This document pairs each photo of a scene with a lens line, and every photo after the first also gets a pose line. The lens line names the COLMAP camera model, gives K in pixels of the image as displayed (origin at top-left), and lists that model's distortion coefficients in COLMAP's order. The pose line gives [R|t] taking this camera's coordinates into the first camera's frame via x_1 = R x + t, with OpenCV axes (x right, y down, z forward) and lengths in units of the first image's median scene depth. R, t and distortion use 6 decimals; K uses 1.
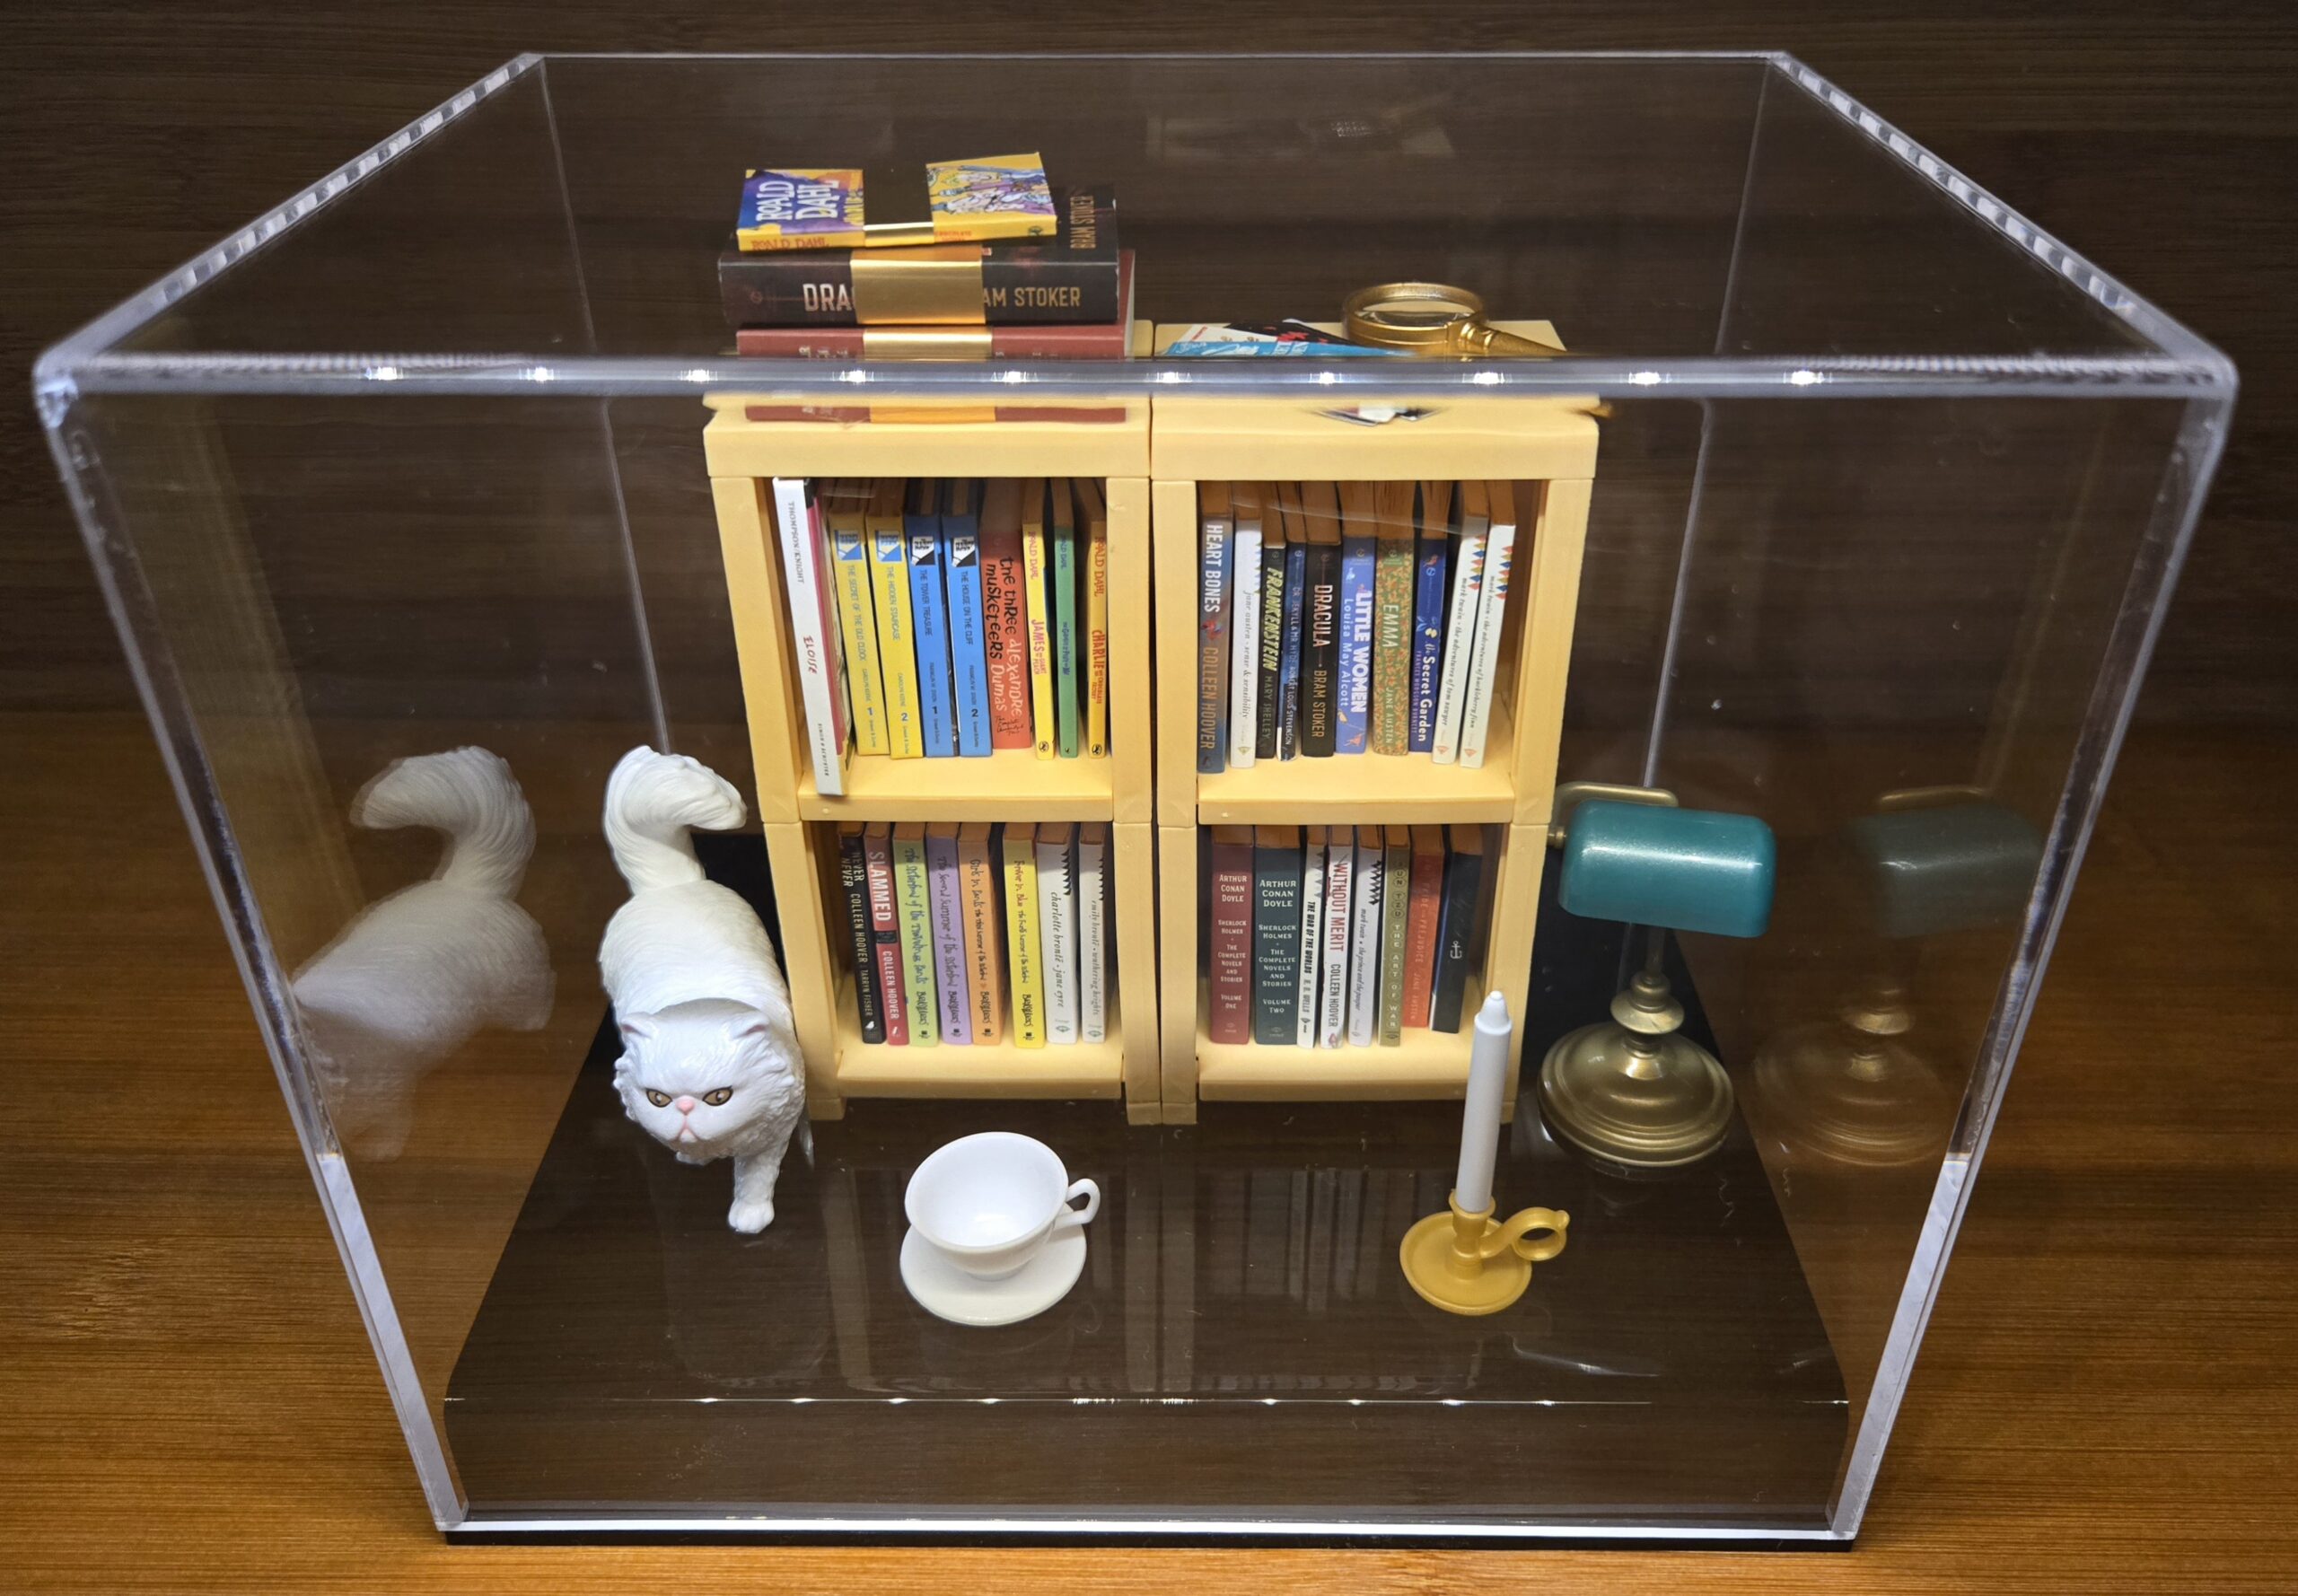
lens RADIAL K [[1809.9, 0, 1149.0], [0, 1809.9, 798.0], [0, 0, 1]] dist [0.005160, -0.000351]
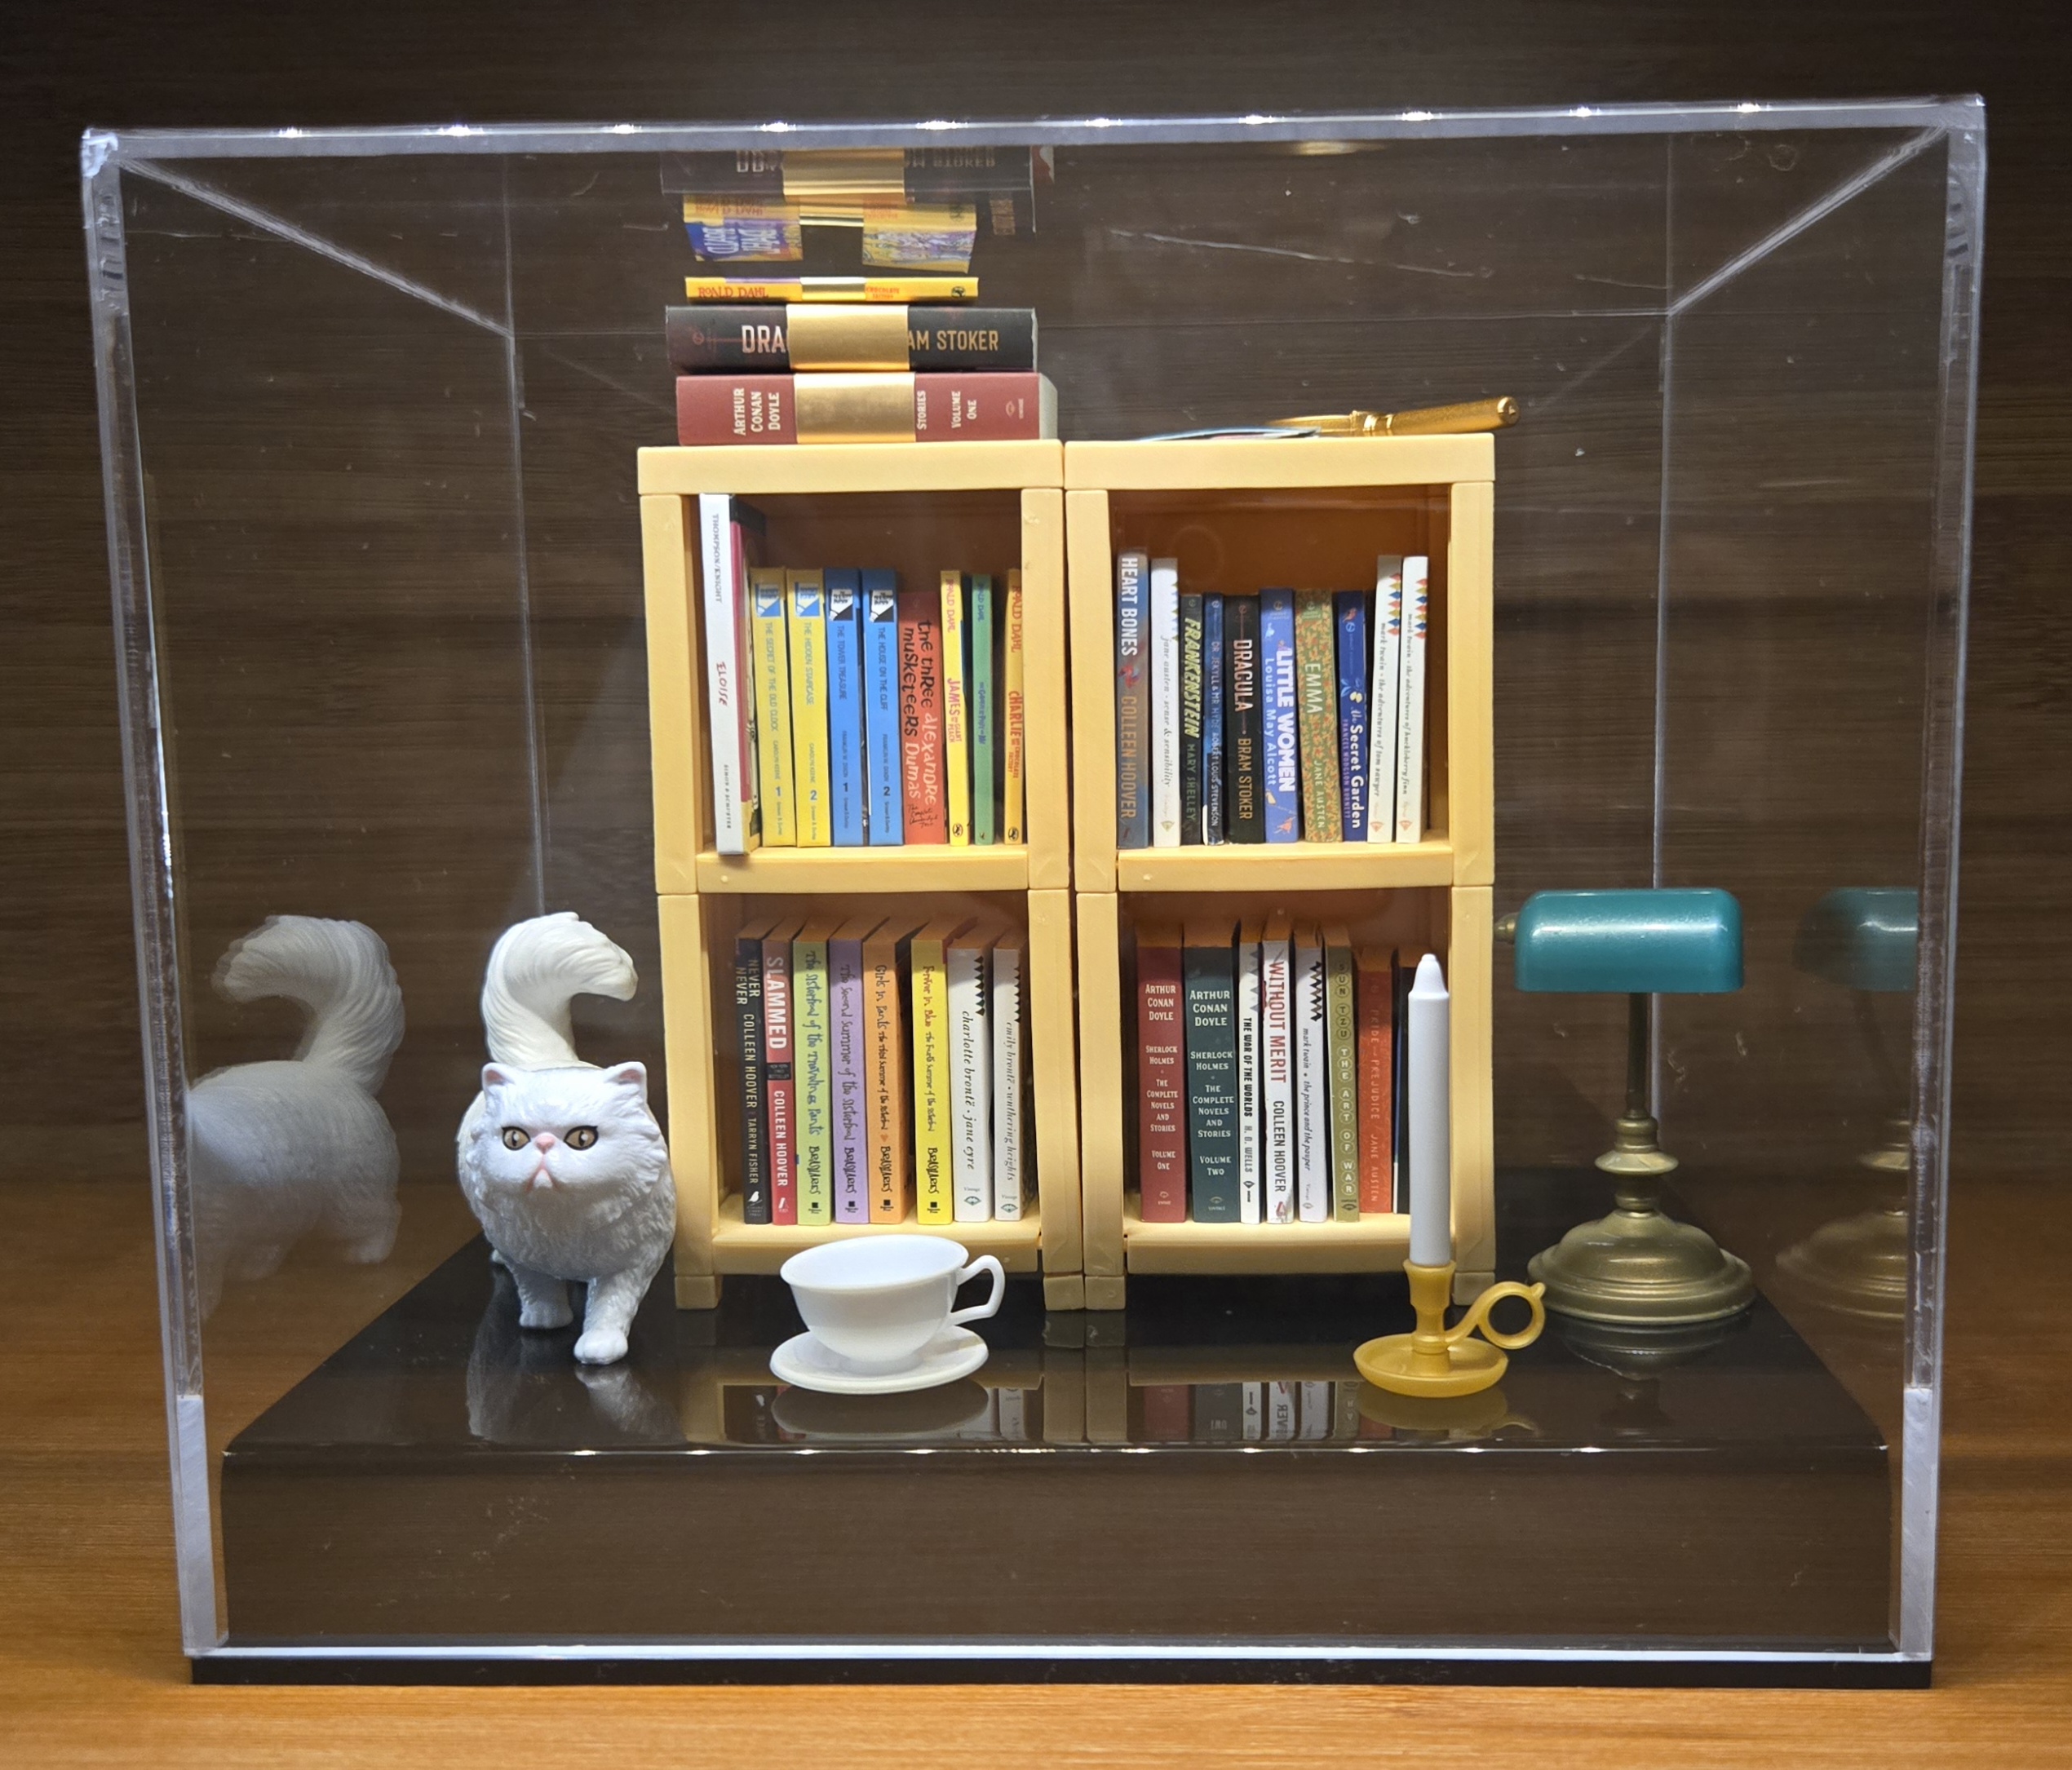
lens RADIAL K [[2255.4, 0, 1091.7], [0, 2255.4, 885.2], [0, 0, 1]] dist [0.009219, 0.000748]
pose [[0.999672, -0.003676, -0.025361, 0.042912], [-0.007436, 0.905472, -0.424341, 0.507965], [0.024524, 0.424390, 0.905147, -0.060151]]
